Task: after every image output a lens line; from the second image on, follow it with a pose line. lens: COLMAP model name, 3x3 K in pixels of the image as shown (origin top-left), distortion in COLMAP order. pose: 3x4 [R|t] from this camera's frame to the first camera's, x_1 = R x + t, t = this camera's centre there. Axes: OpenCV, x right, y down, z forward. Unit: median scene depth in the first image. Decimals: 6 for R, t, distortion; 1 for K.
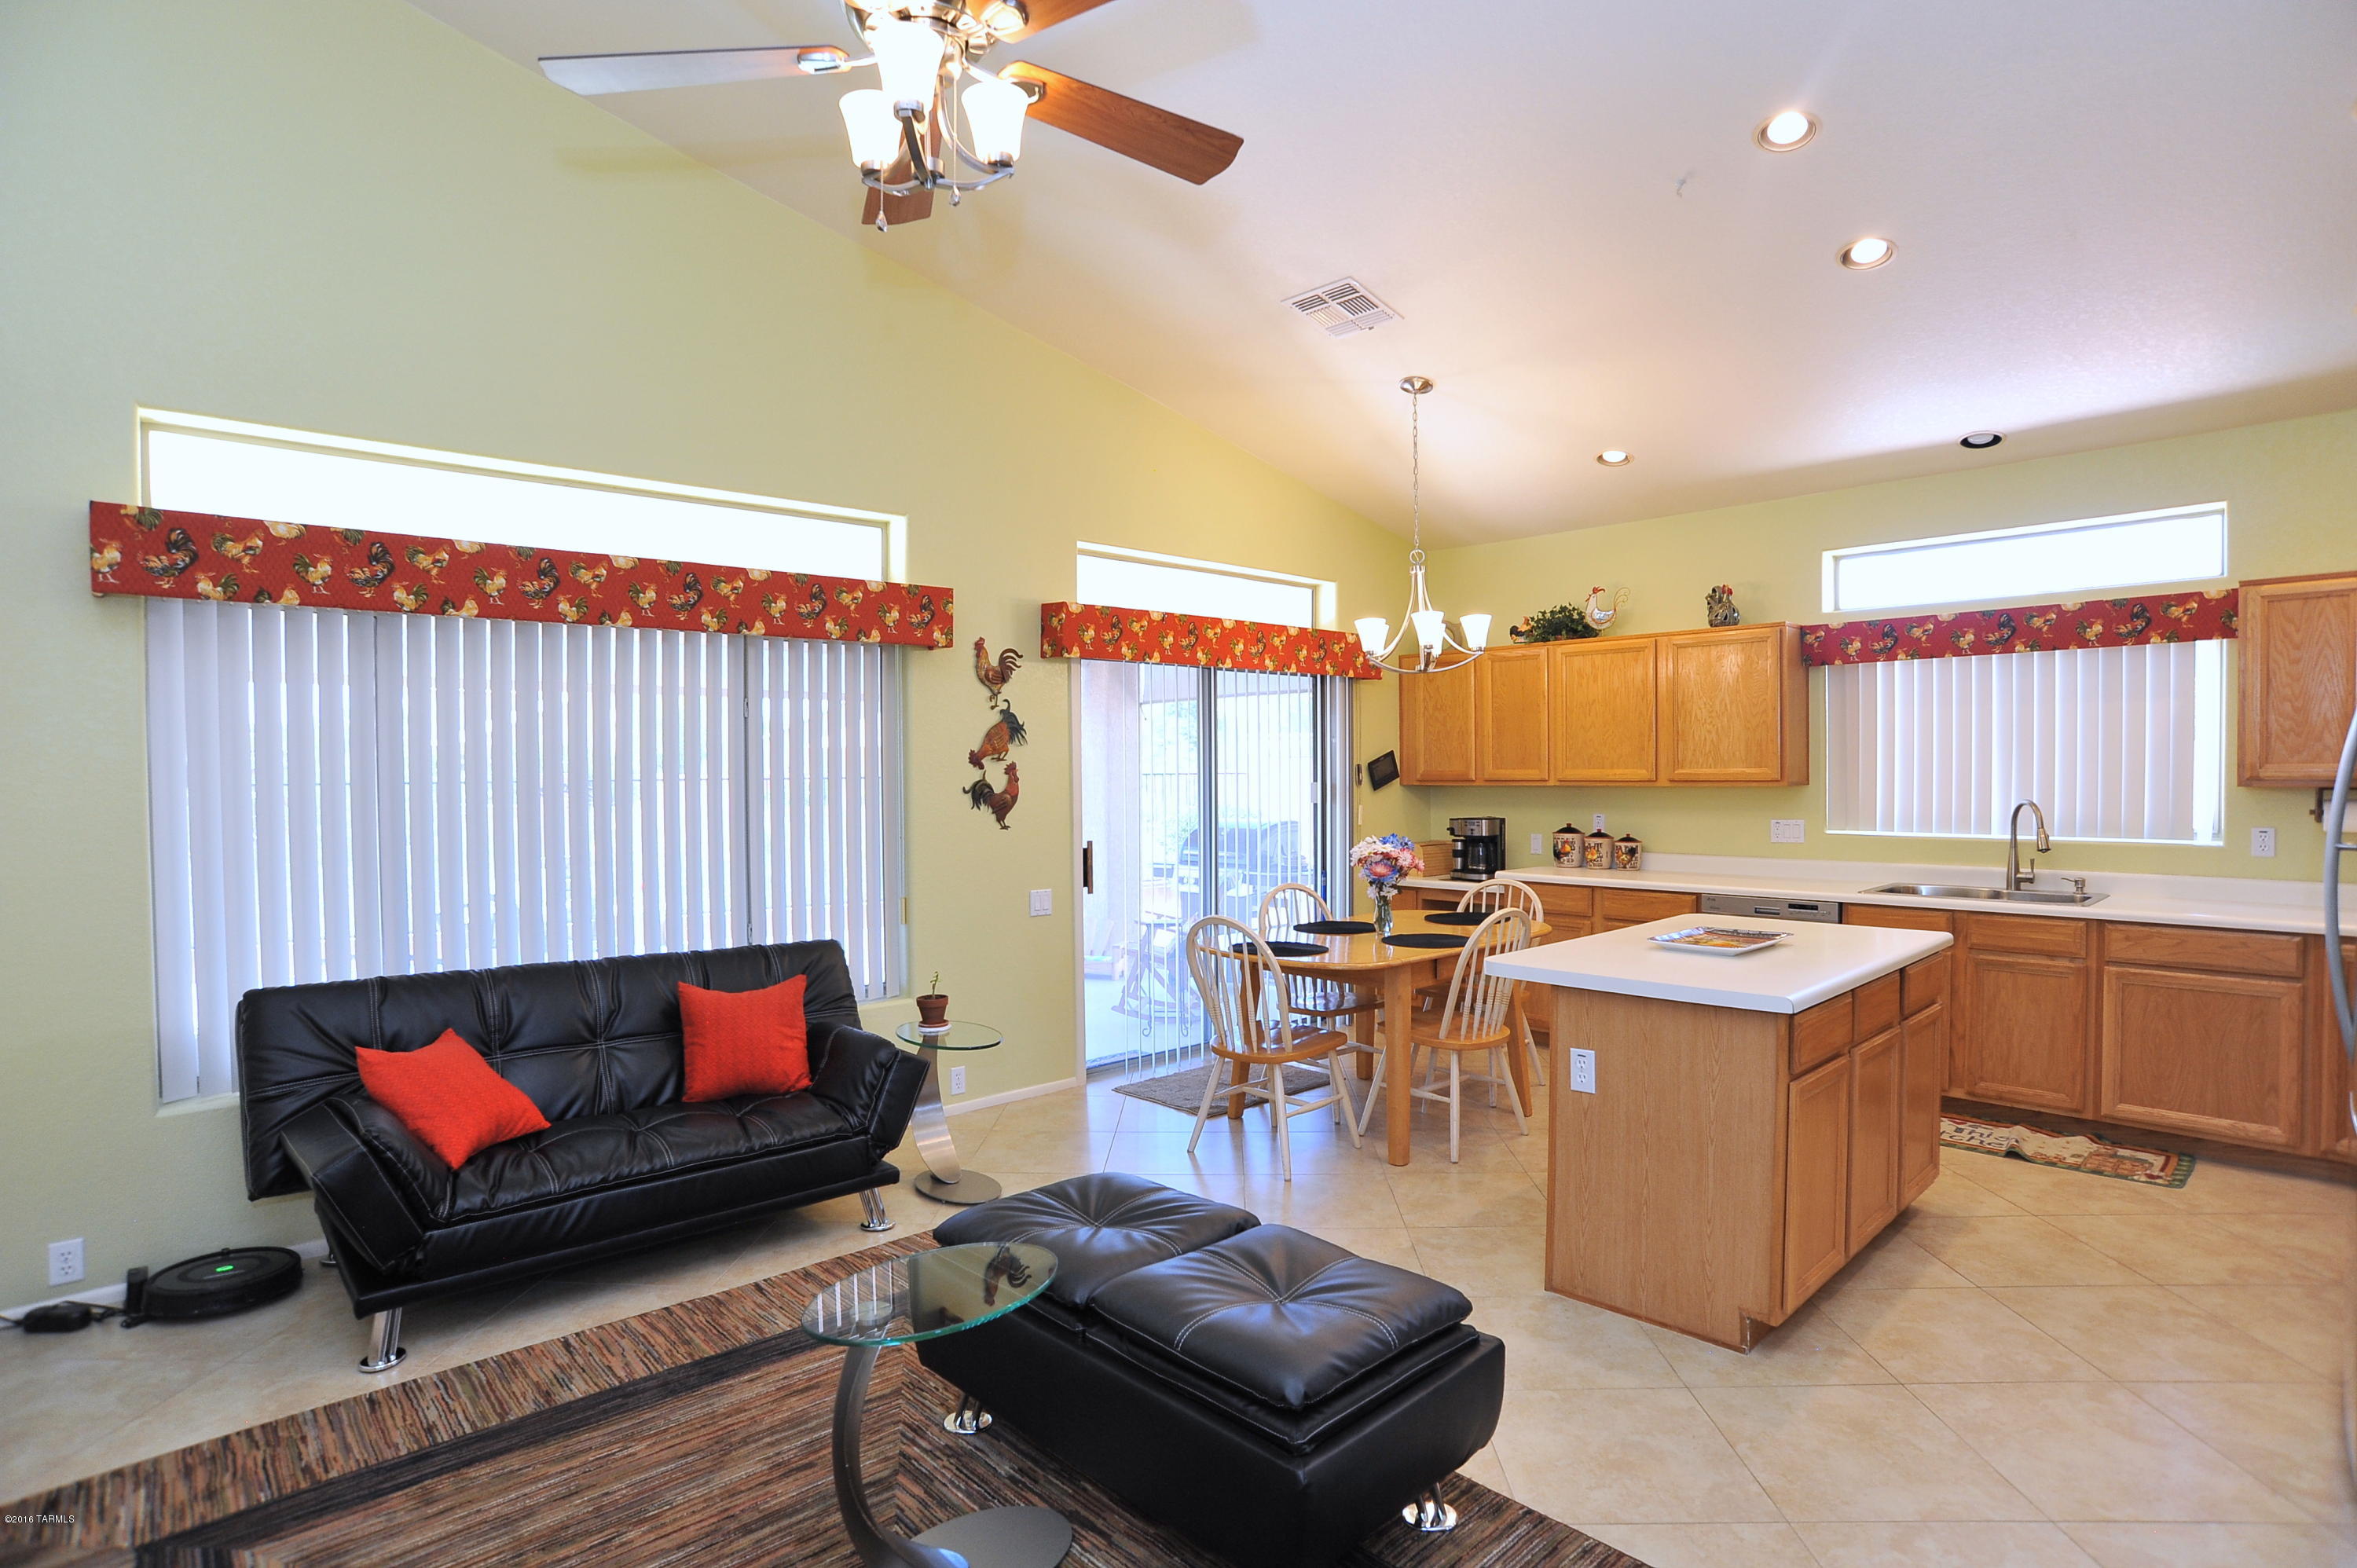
lens RADIAL K [[1192.2, 0, 1187.0], [0, 1192.2, 798.4], [0, 0, 1]] dist [-0.101617, 0.047732]
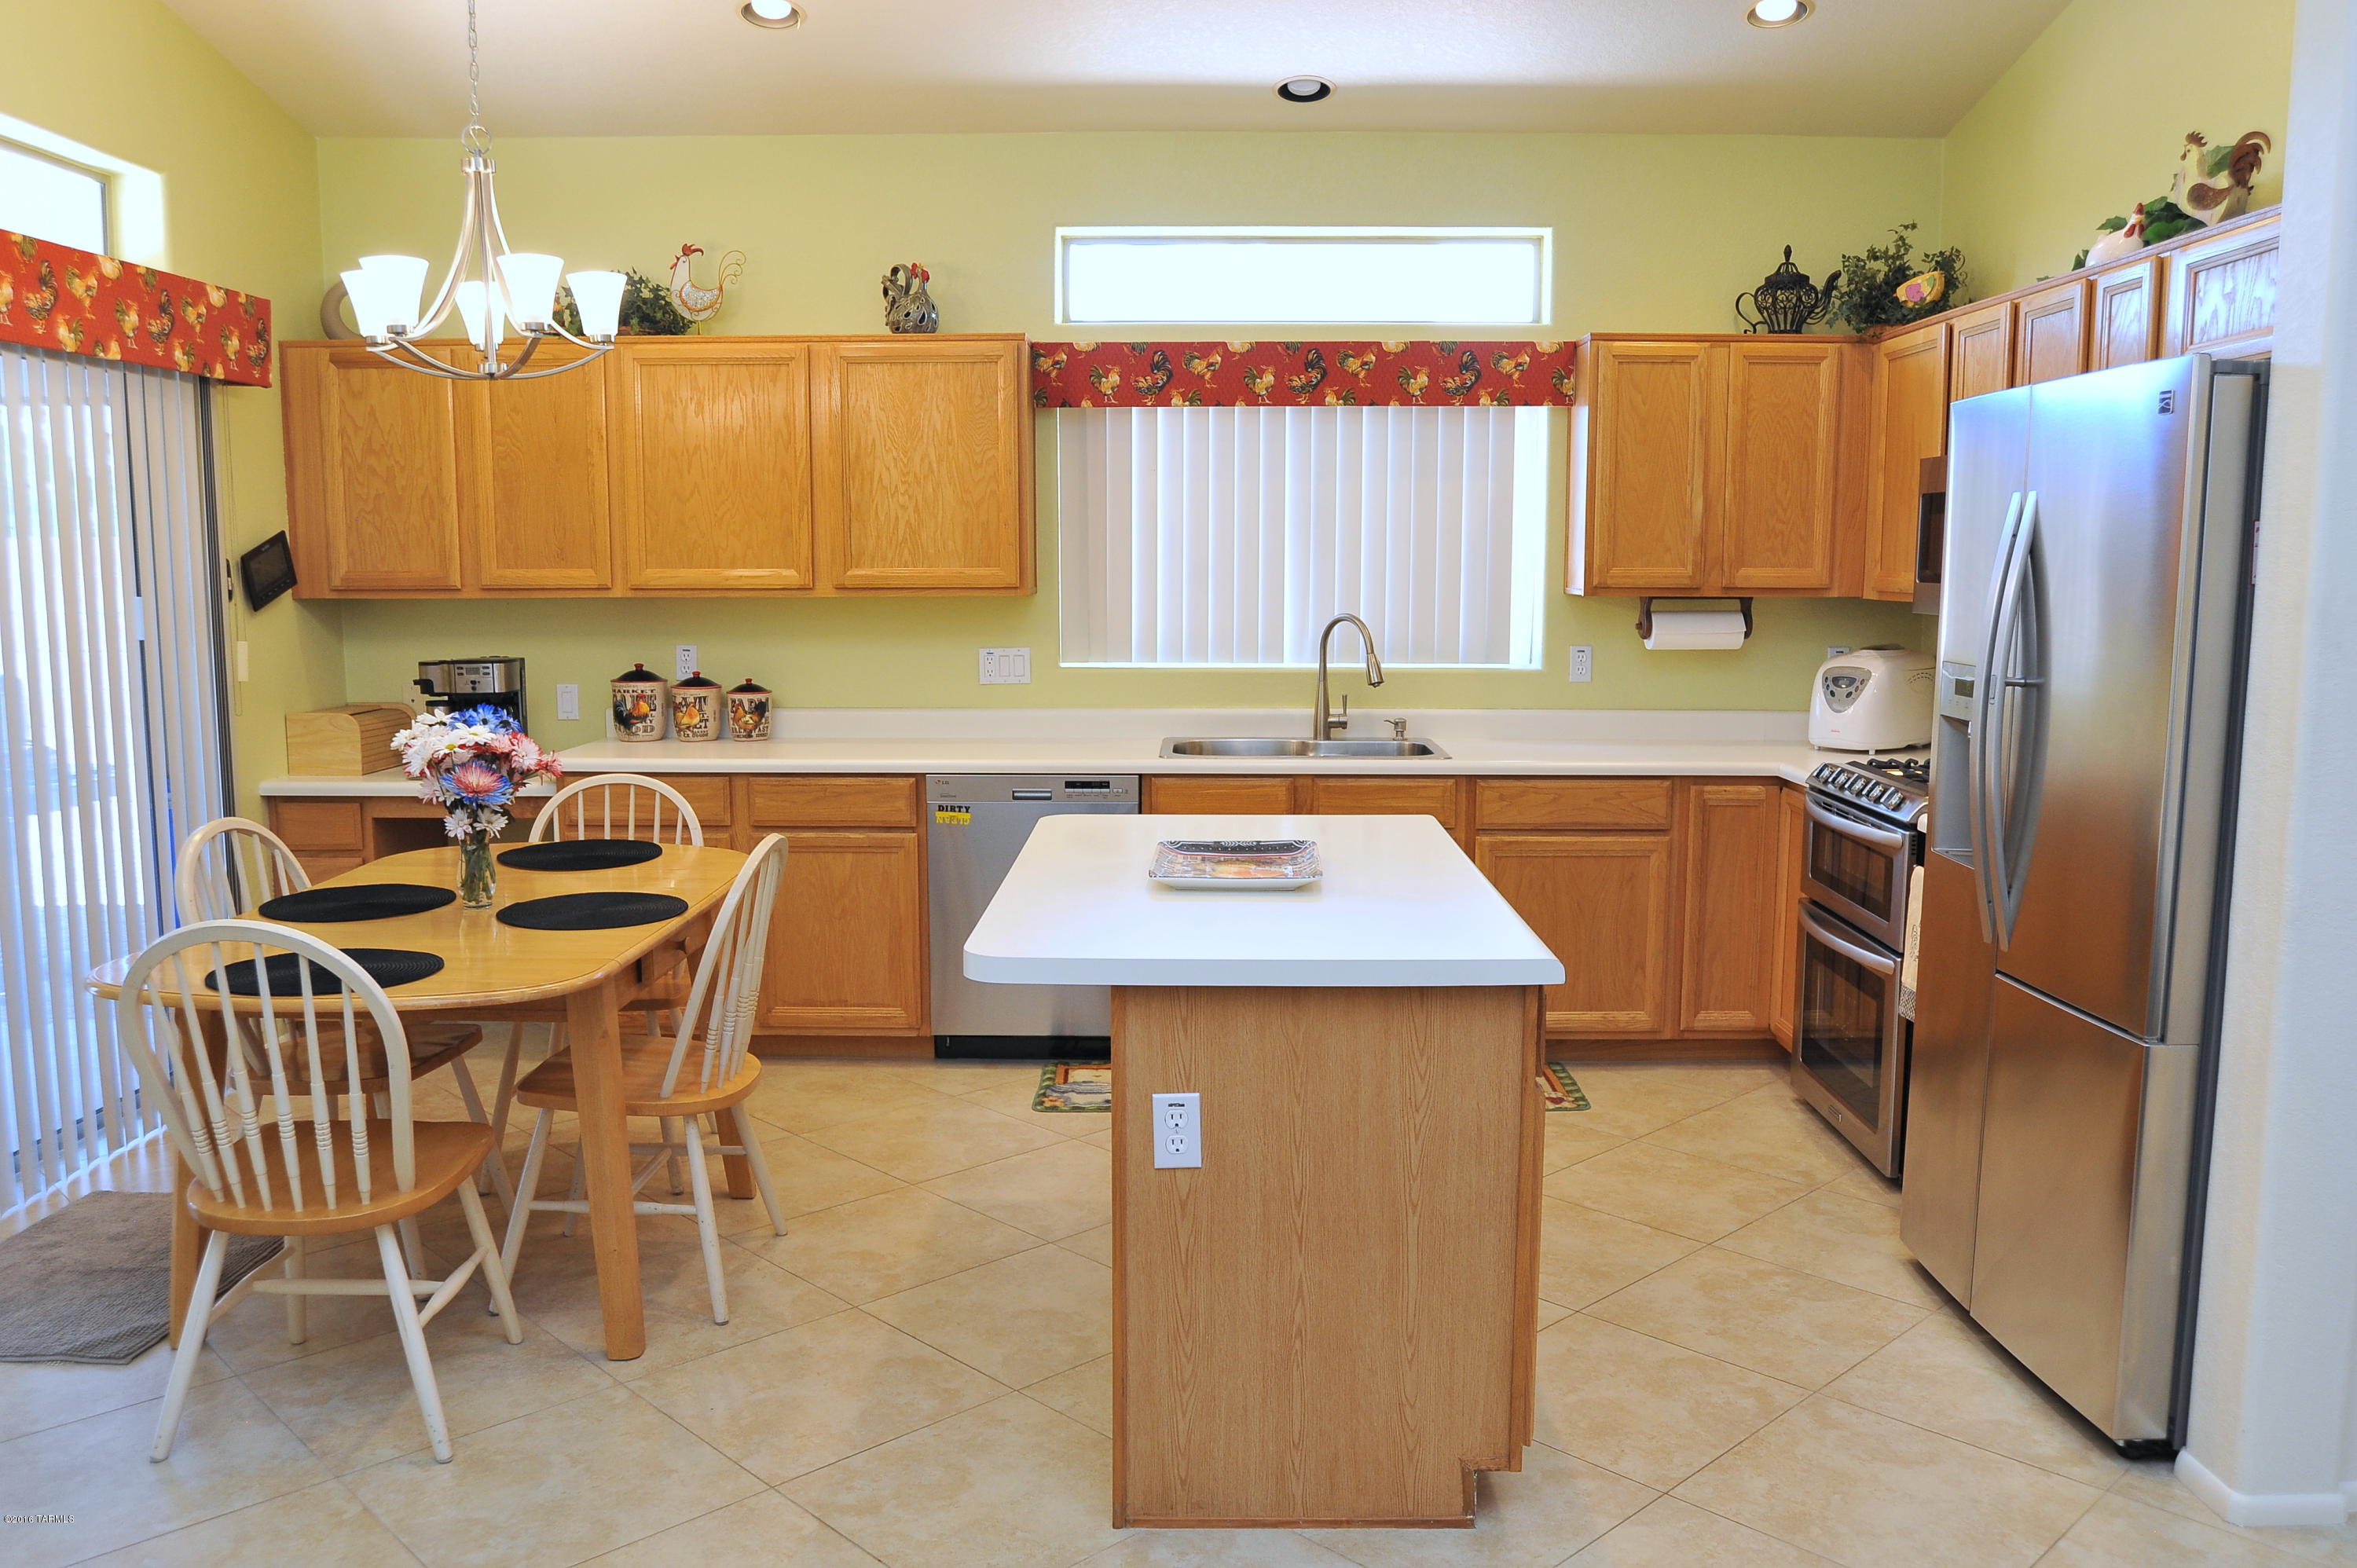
lens RADIAL K [[1840.4, 0, 1177.5], [0, 1840.4, 794.7], [0, 0, 1]] dist [-0.086802, 0.070198]
pose [[0.695396, -0.085668, 0.713502, -0.171768], [0.010003, 0.993927, 0.109588, -0.013286], [-0.718557, -0.069070, 0.692030, 0.264587]]
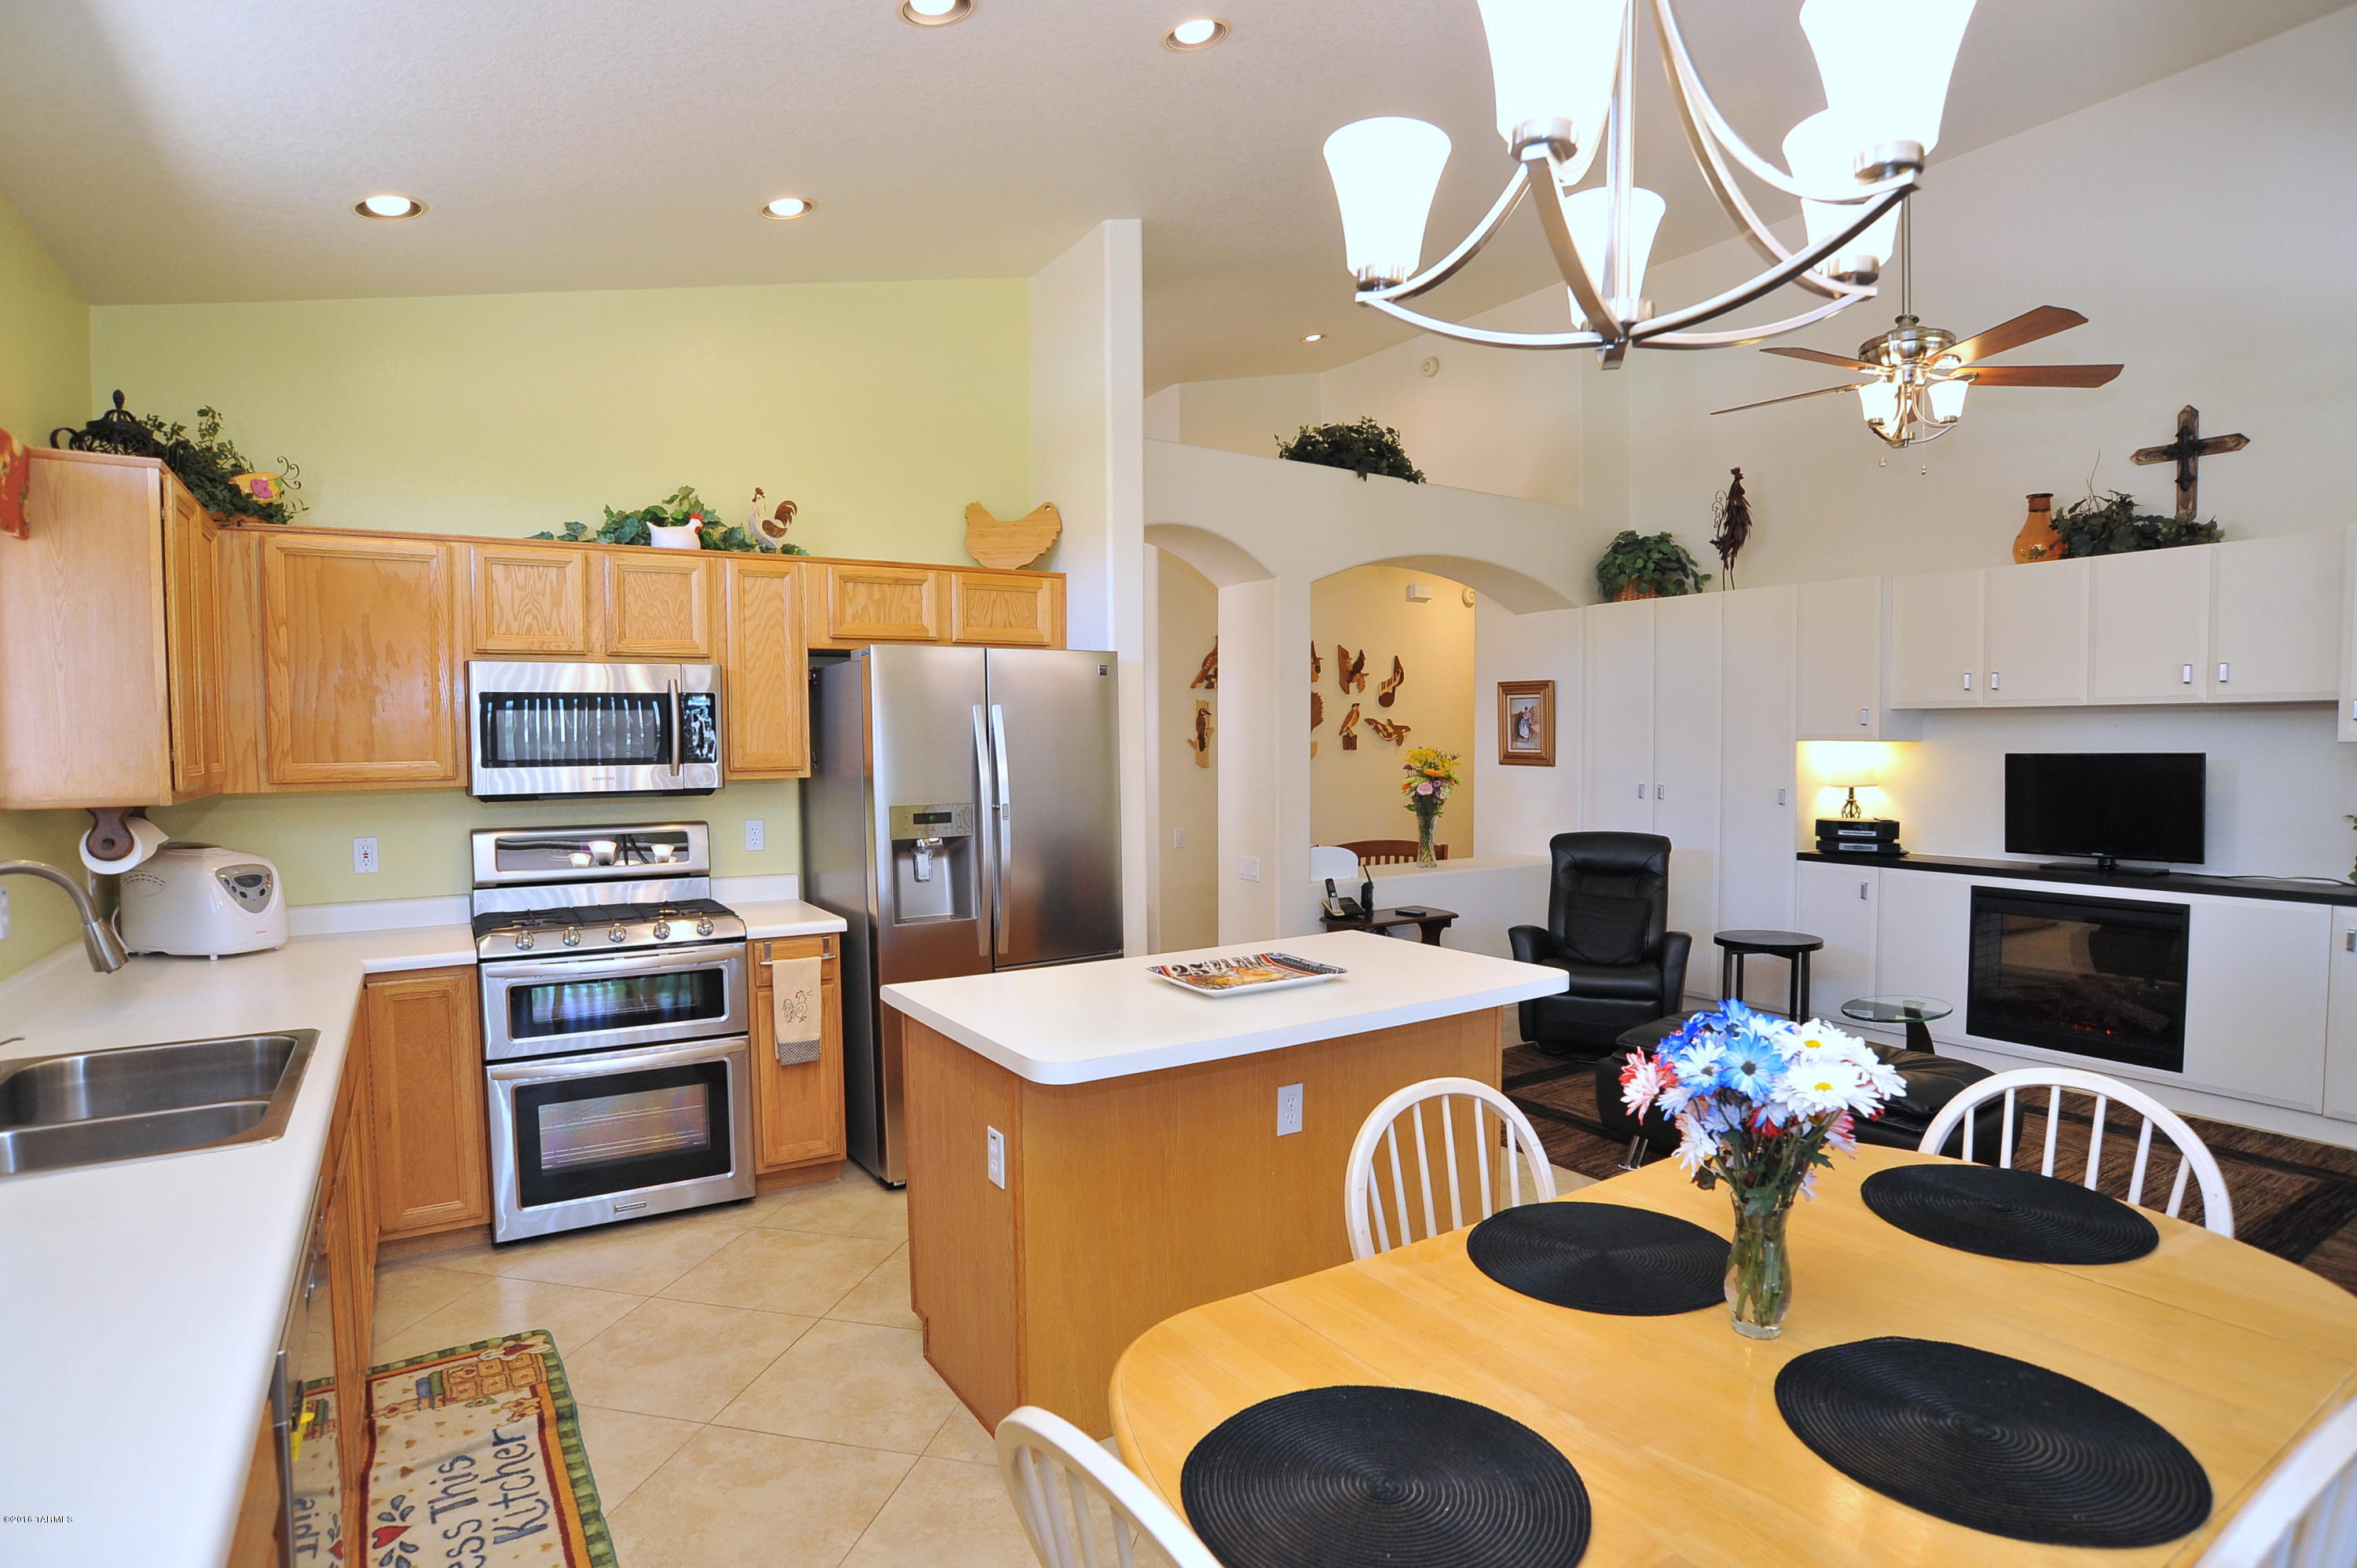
lens RADIAL K [[1221.9, 0, 1185.4], [0, 1221.9, 798.3], [0, 0, 1]] dist [-0.108122, 0.053721]
pose [[-0.983648, 0.006051, 0.179998, 0.251493], [0.019140, 0.997288, 0.071068, -0.041137], [-0.179080, 0.073351, -0.981096, 1.303616]]
